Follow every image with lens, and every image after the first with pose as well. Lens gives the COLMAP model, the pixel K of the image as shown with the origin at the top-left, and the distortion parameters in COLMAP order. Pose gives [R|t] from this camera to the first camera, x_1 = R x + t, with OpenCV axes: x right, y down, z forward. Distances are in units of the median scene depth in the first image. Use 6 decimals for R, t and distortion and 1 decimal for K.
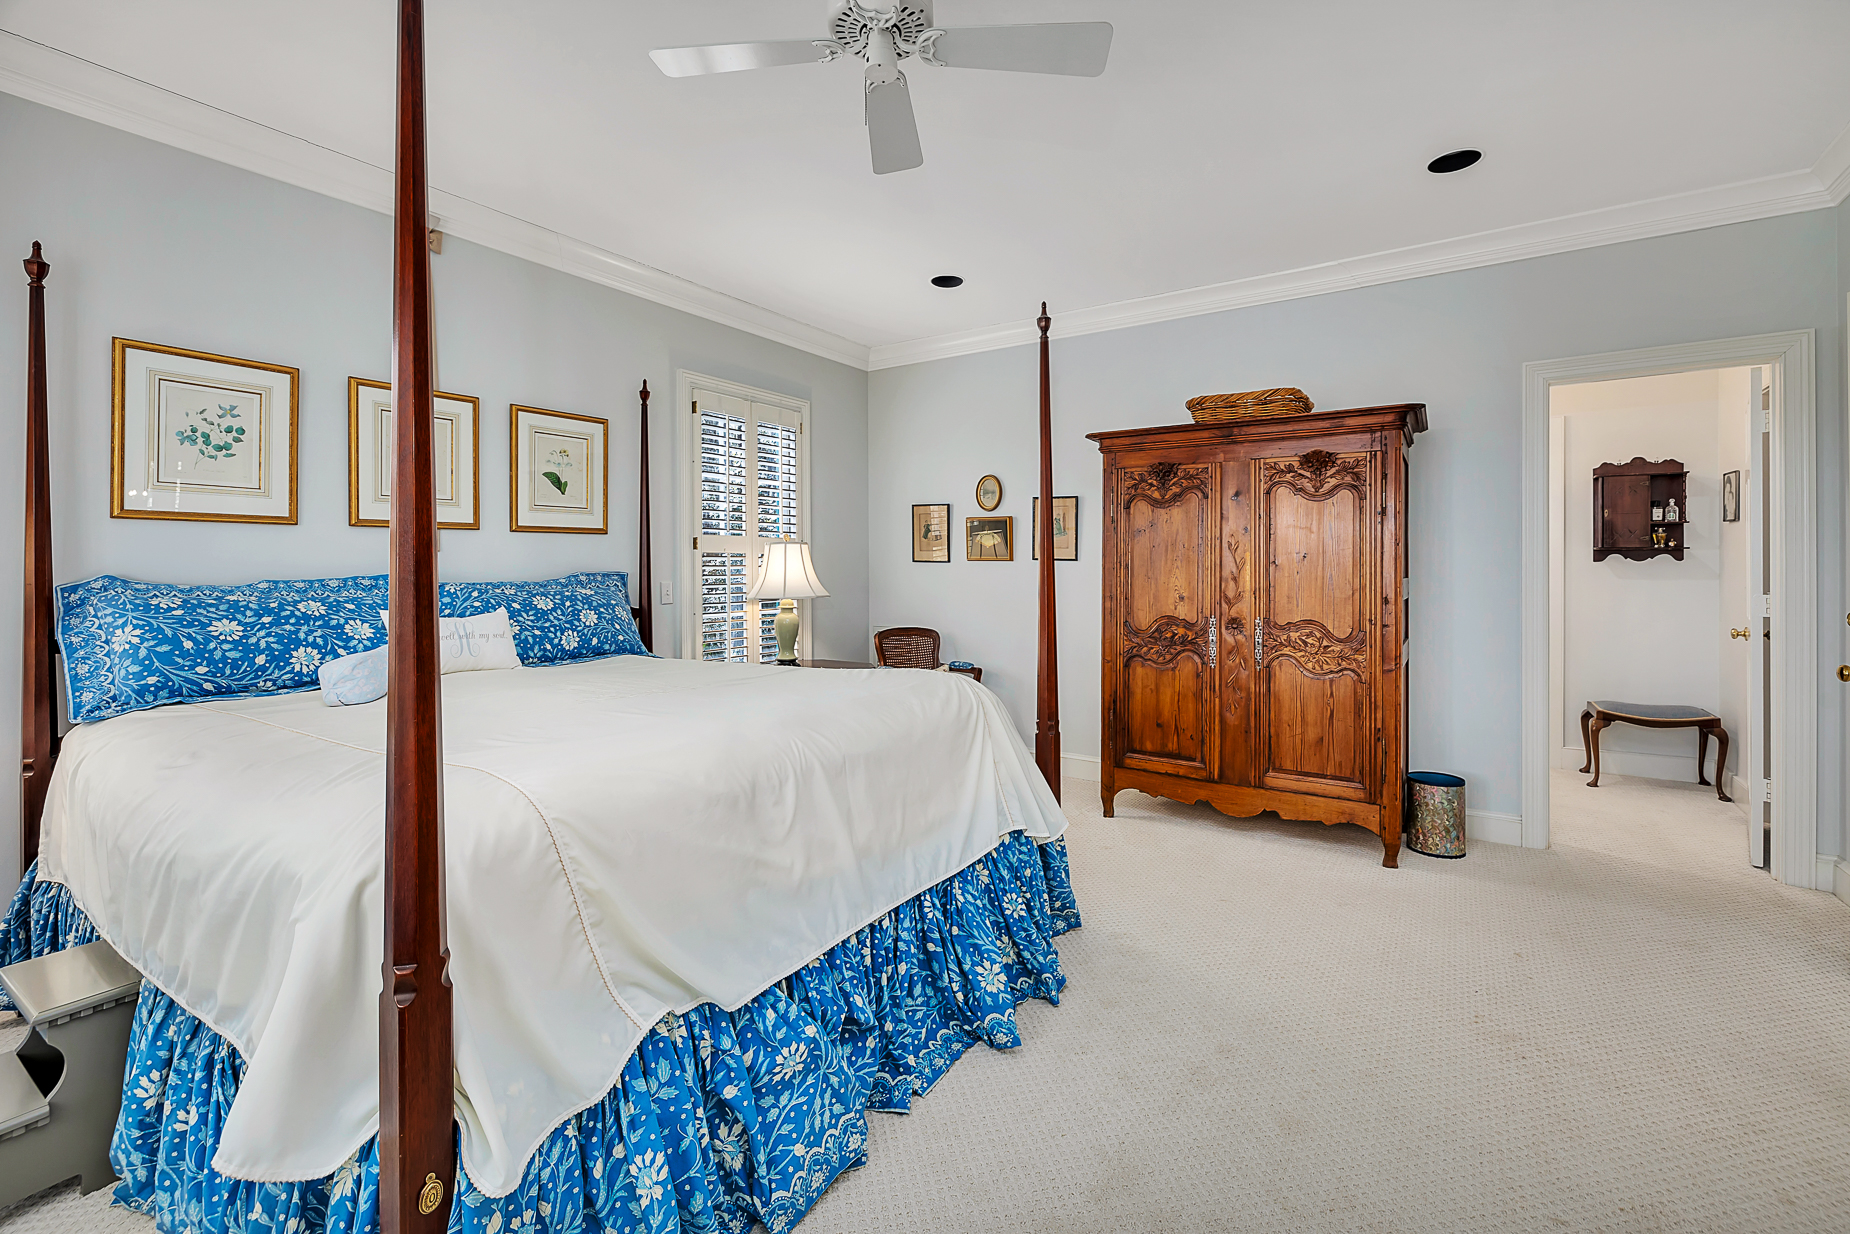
lens RADIAL K [[807.9, 0, 941.7], [0, 807.9, 563.6], [0, 0, 1]] dist [0.001388, 0.000146]
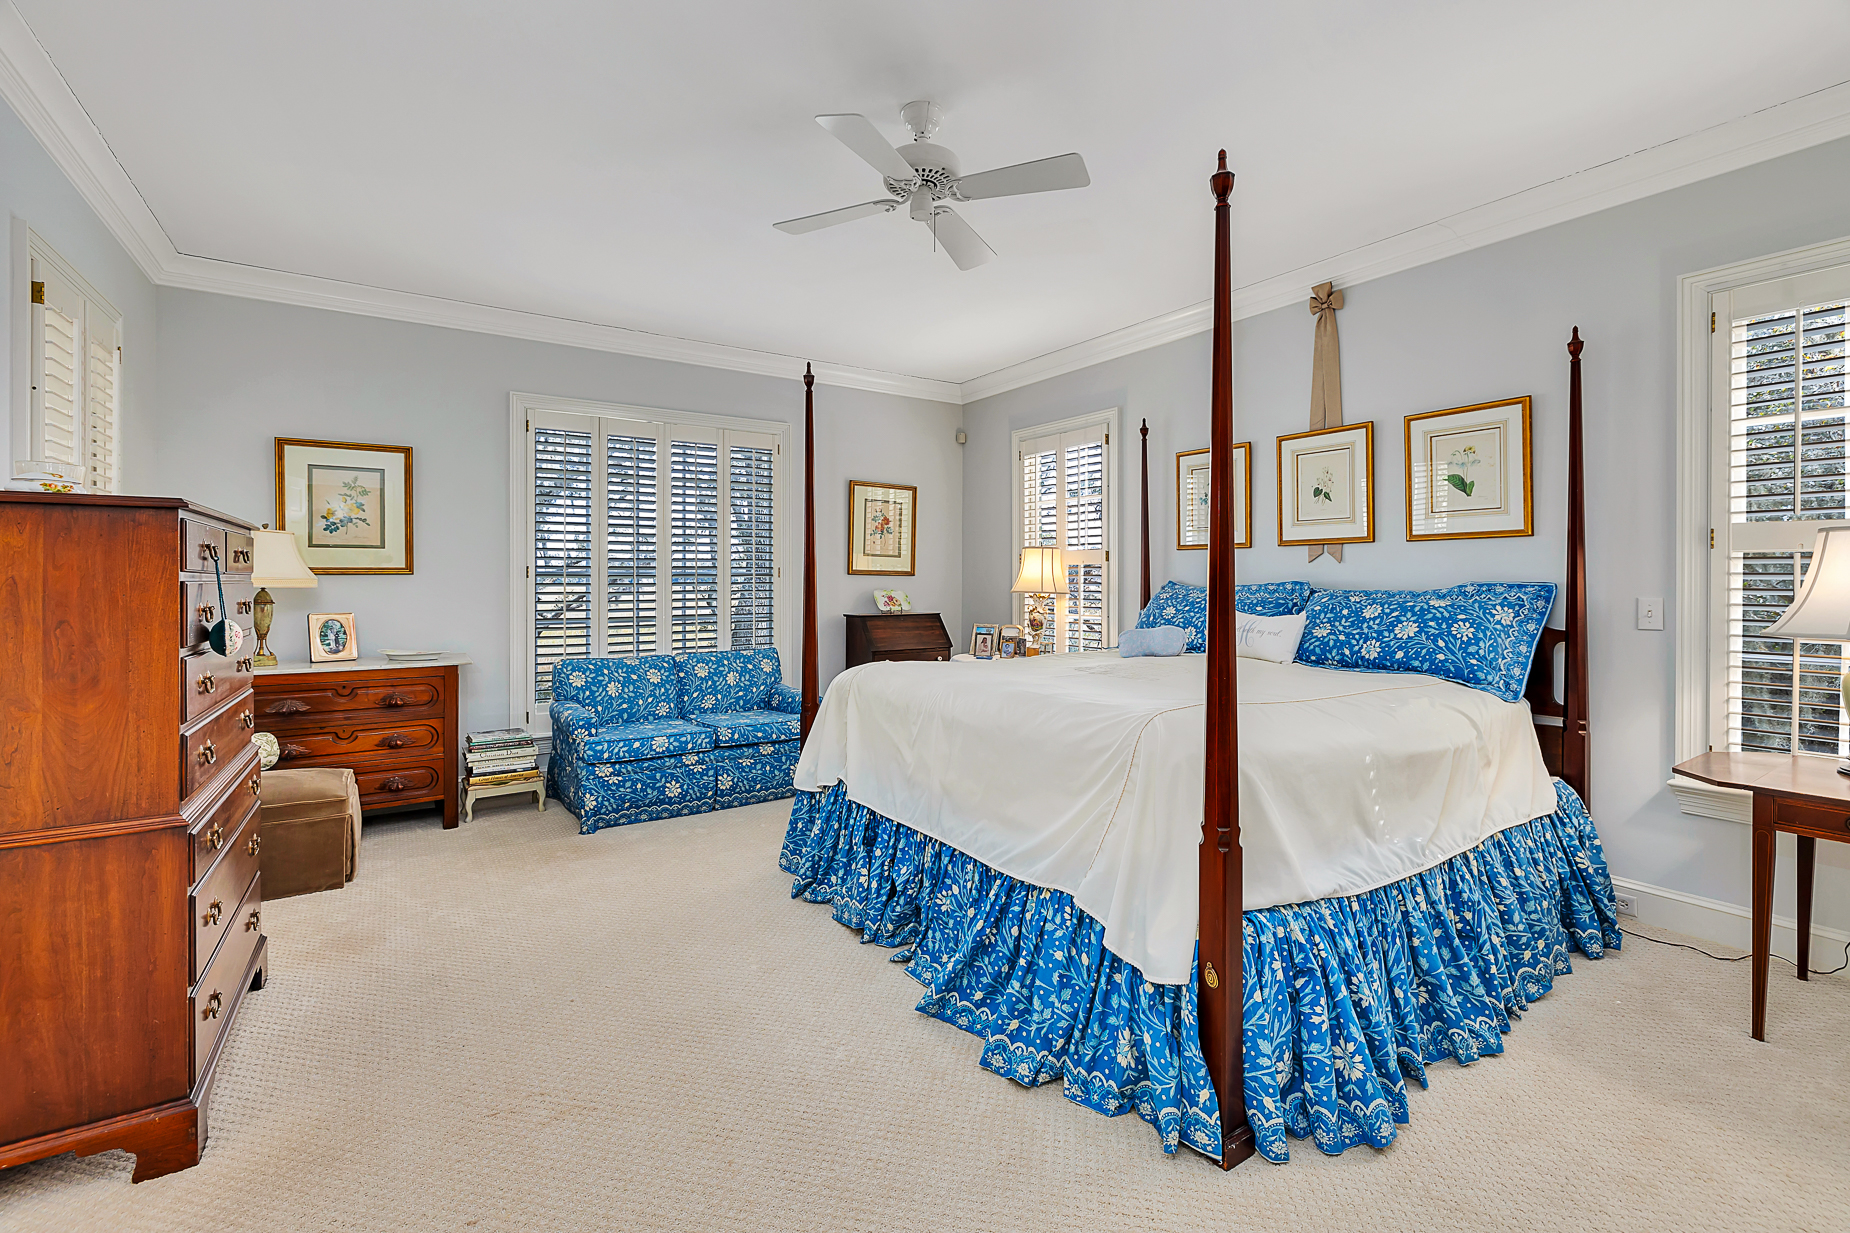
lens RADIAL K [[794.8, 0, 924.2], [0, 794.8, 578.6], [0, 0, 1]] dist [-0.000726, -0.000078]
pose [[-0.400617, 0.000733, -0.916245, 0.659162], [0.003213, 0.999995, -0.000605, 0.005880], [0.916240, -0.003186, -0.400617, 0.884012]]
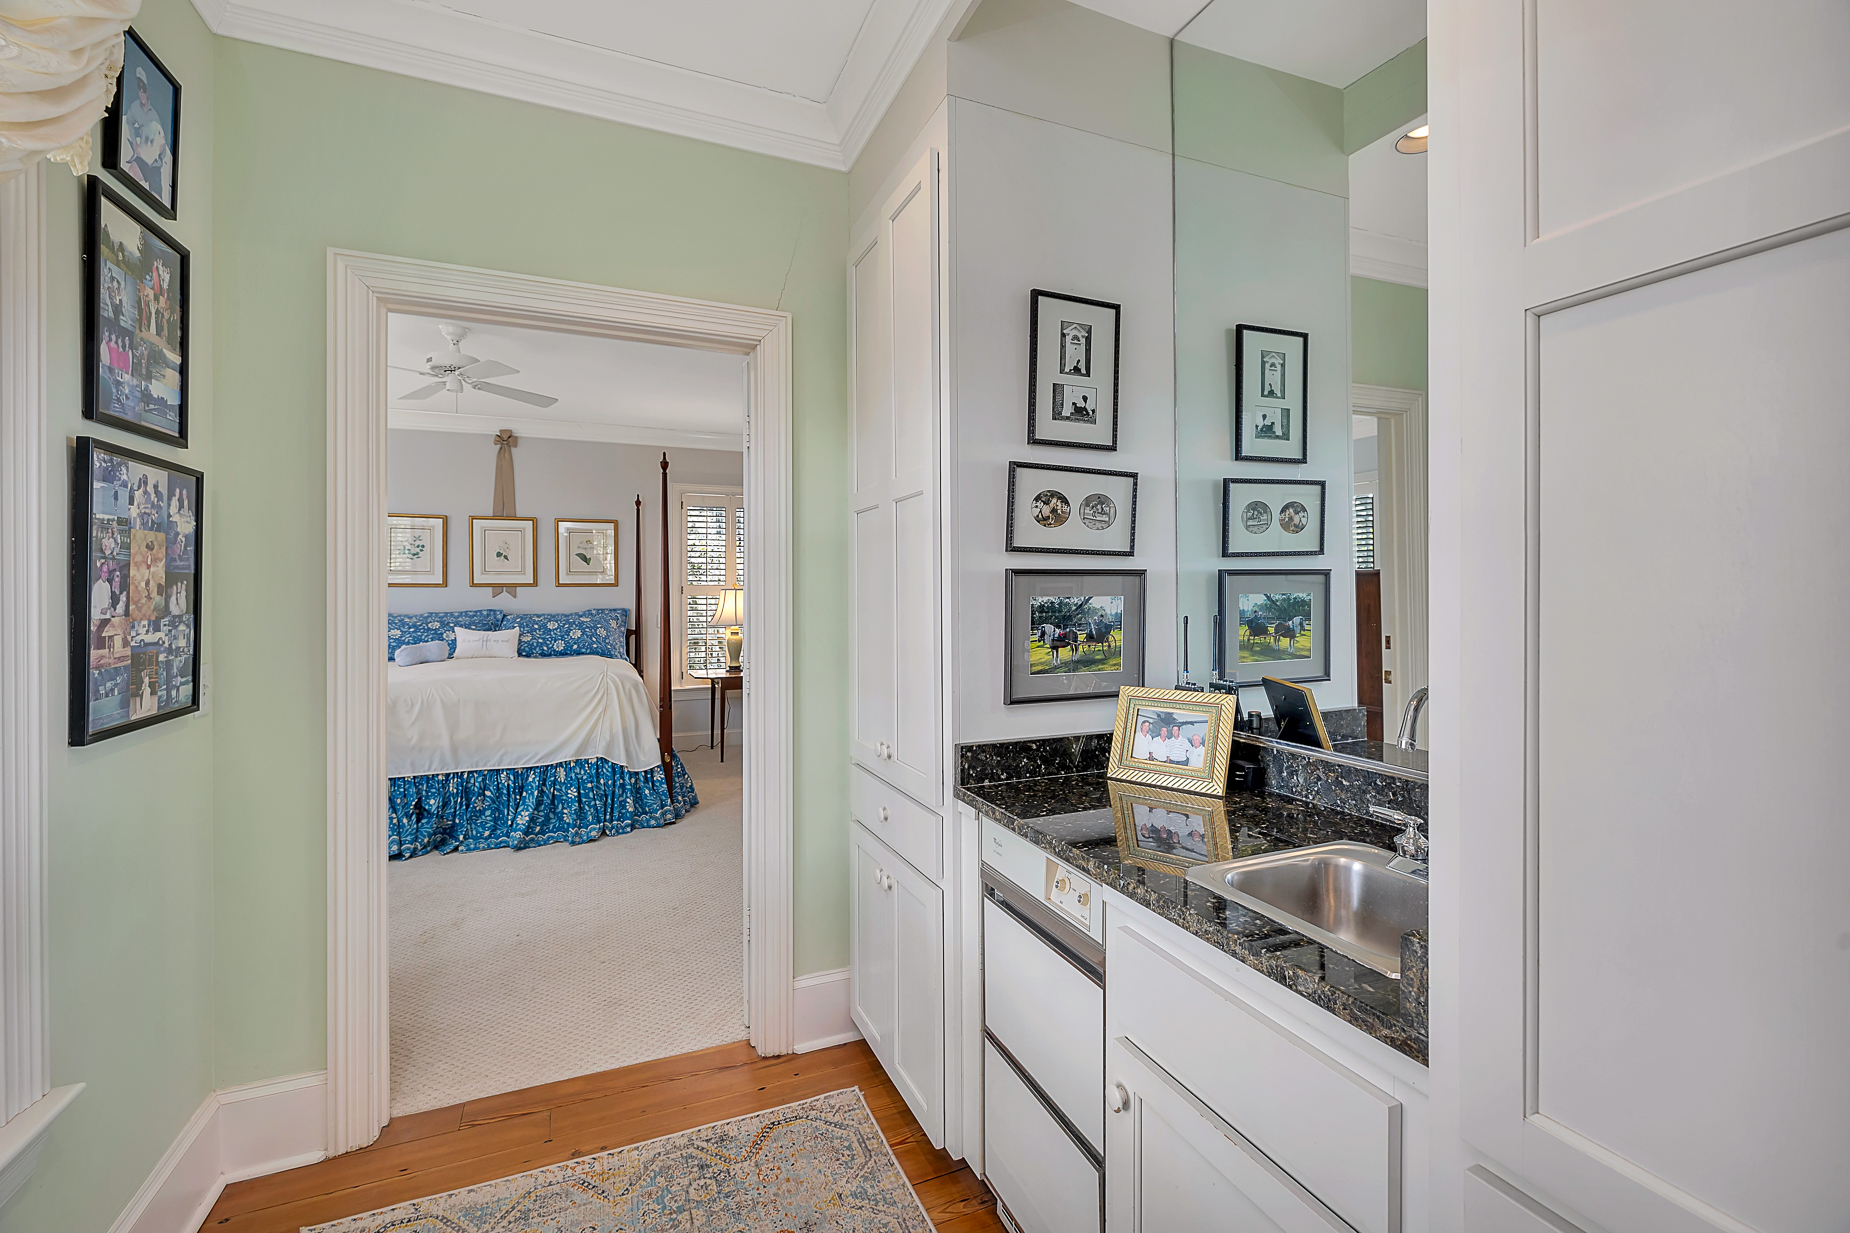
lens RADIAL K [[788.6, 0, 933.2], [0, 788.6, 595.0], [0, 0, 1]] dist [-0.000433, -0.000130]
pose [[0.831422, -0.000470, -0.555641, 1.266738], [0.003835, 0.999981, 0.004892, -0.027462], [0.555628, -0.006198, 0.831408, -0.034231]]
